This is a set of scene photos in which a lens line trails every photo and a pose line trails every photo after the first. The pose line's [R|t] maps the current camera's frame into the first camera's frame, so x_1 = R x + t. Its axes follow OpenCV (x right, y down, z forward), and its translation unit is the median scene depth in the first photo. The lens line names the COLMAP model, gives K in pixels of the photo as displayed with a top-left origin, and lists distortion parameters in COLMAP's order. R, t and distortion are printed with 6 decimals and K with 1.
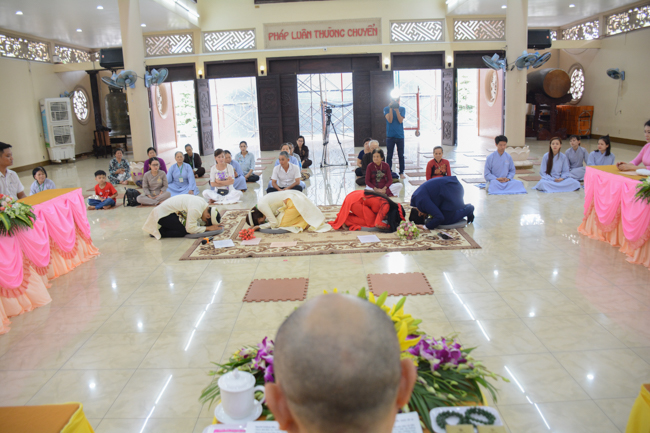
lens RADIAL K [[493.9, 0, 307.5], [0, 493.9, 220.6], [0, 0, 1]] dist [-0.131002, 0.066946]
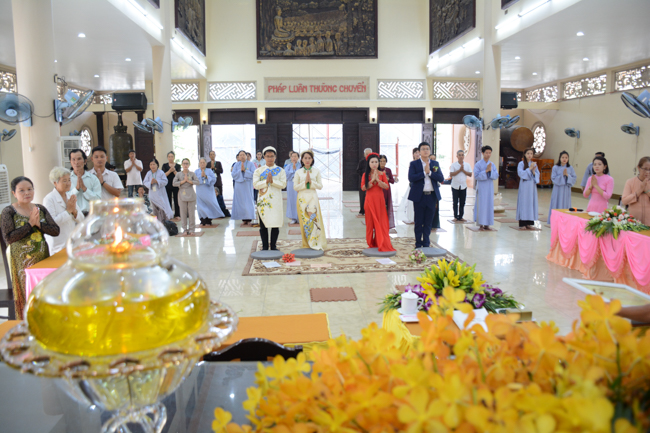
lens RADIAL K [[493.9, 0, 310.4], [0, 493.9, 218.6], [0, 0, 1]] dist [-0.131002, 0.066946]
pose [[0.997198, 0.024443, 0.070696, -0.056034], [-0.017907, 0.995630, -0.091655, 0.014923], [-0.072628, 0.090132, 0.993278, -0.086963]]
